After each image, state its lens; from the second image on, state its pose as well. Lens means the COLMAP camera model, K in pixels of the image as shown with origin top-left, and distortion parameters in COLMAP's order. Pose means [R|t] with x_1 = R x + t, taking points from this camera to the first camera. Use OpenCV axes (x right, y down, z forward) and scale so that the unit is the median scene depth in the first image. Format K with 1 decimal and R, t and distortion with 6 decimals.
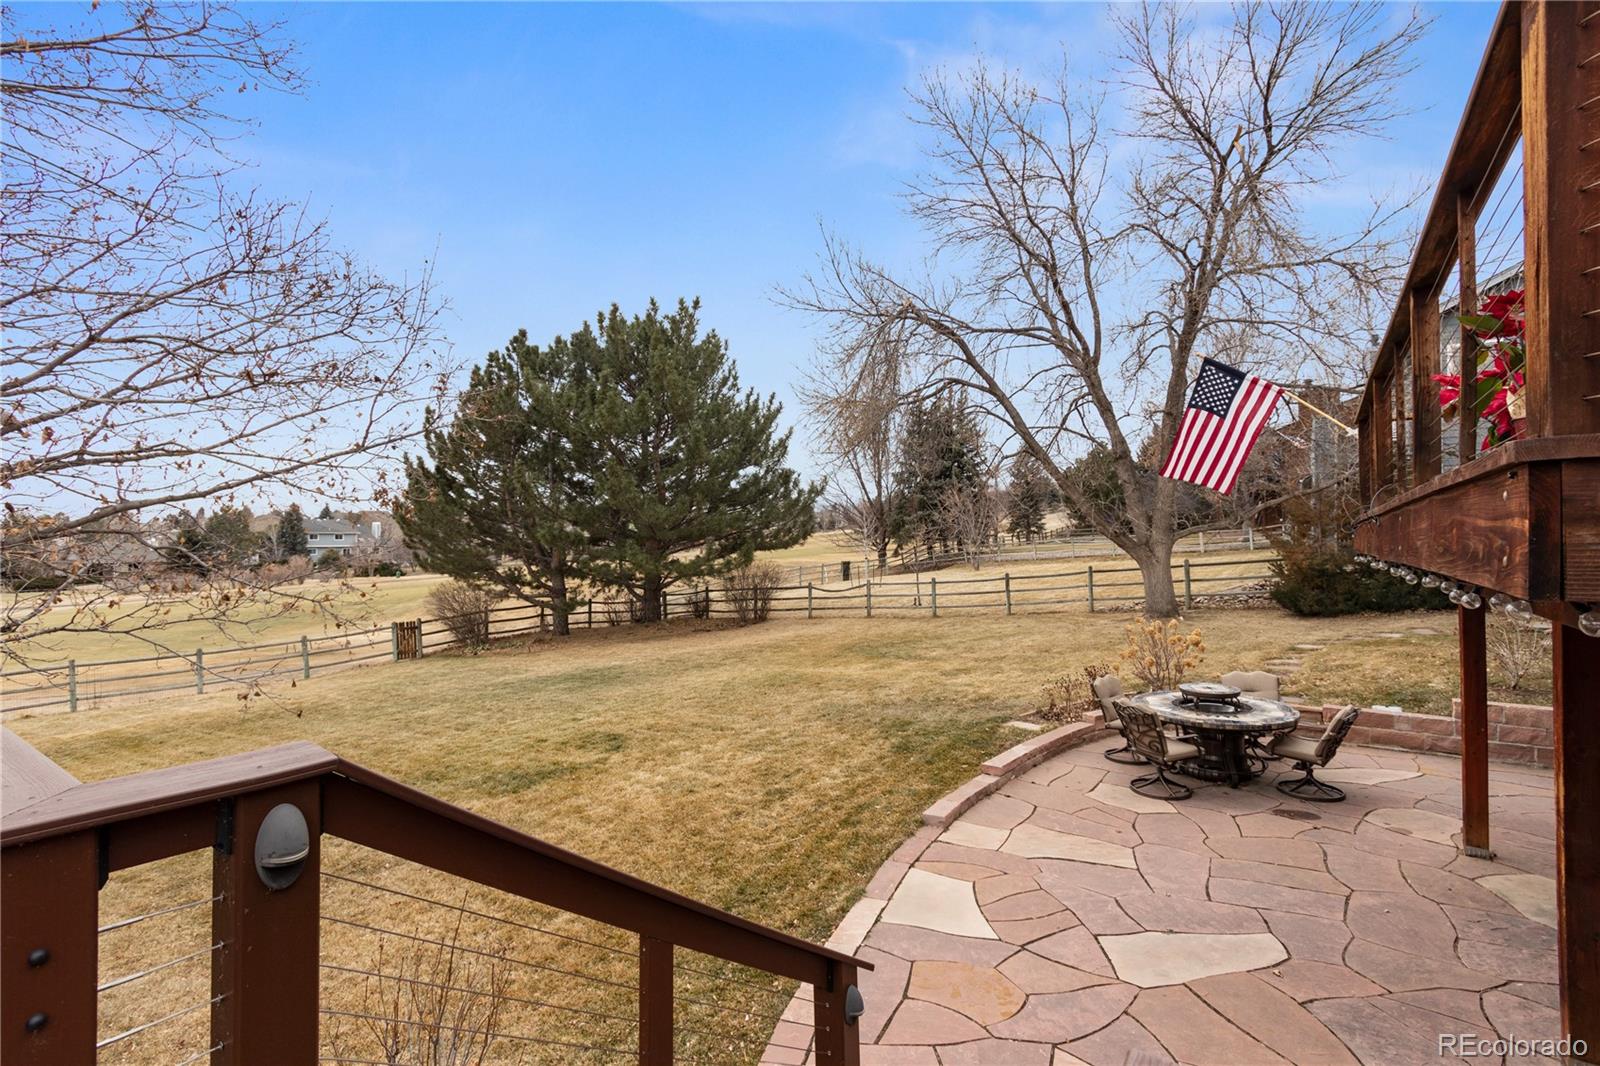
lens RADIAL K [[736.8, 0, 786.7], [0, 736.8, 526.0], [0, 0, 1]] dist [0.002353, -0.000330]
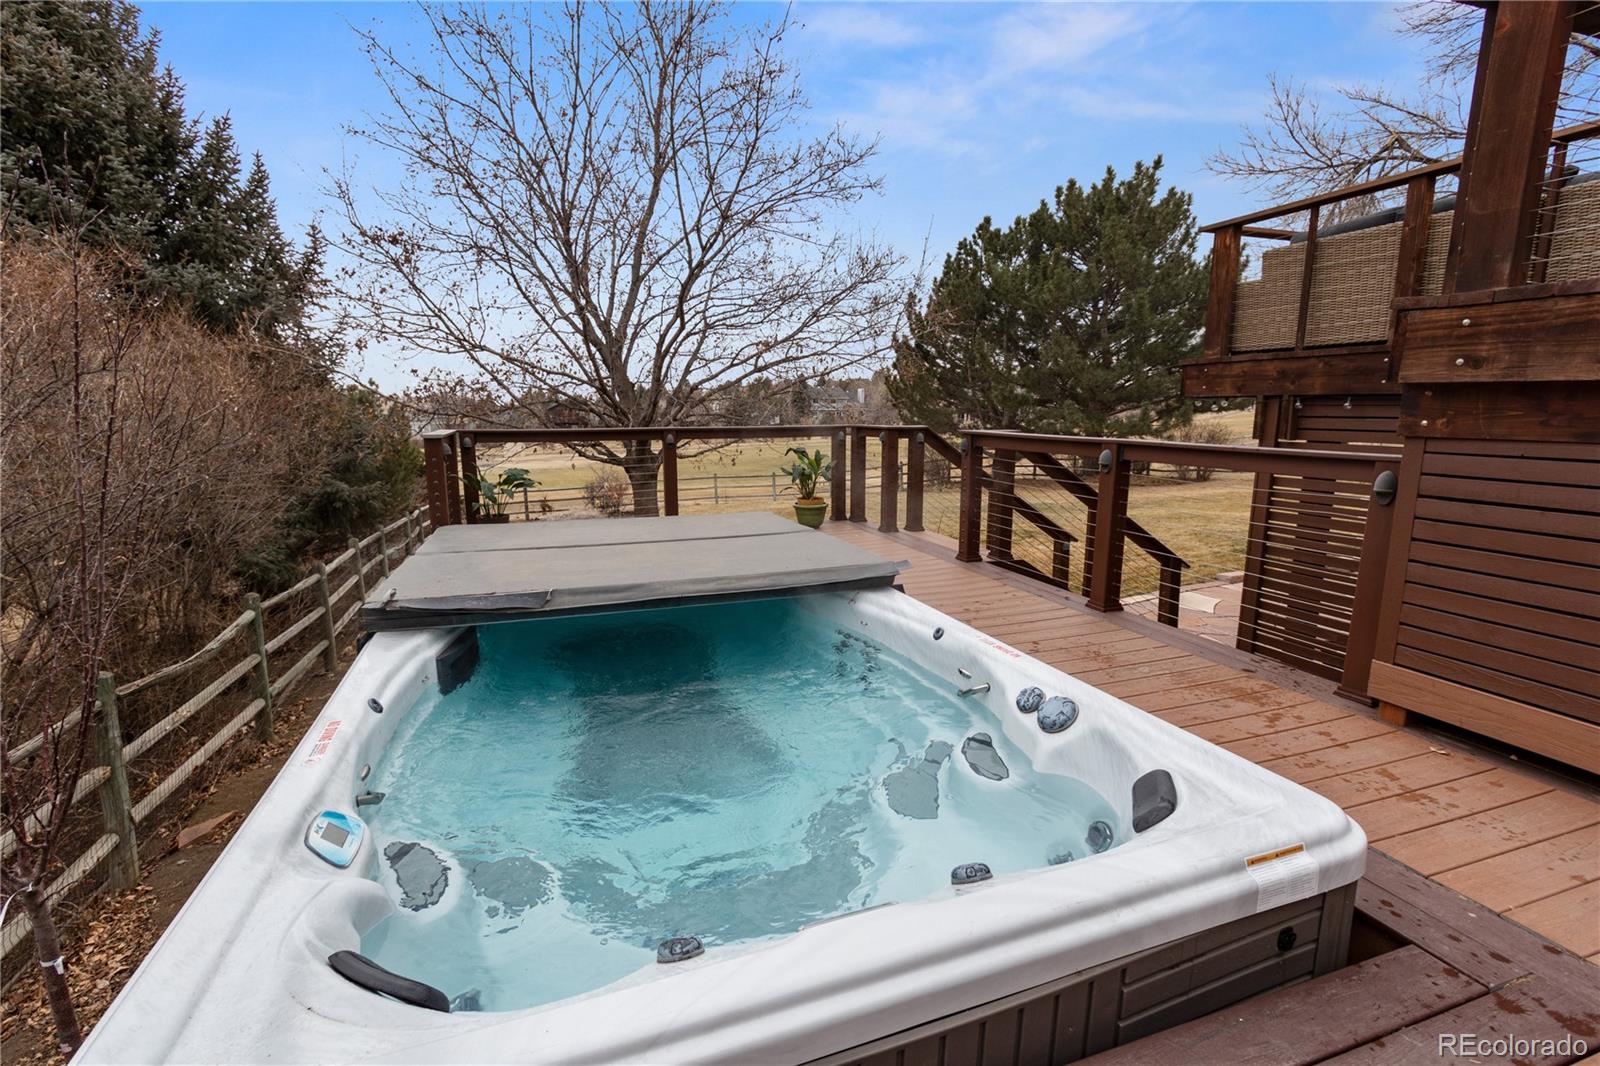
lens RADIAL K [[716.0, 0, 794.8], [0, 716.0, 525.3], [0, 0, 1]] dist [0.014729, 0.000165]
pose [[0.823996, 0.098307, -0.558002, 0.068868], [0.007093, 0.982966, 0.183650, 0.001004], [0.566552, -0.155285, 0.809263, -0.157038]]
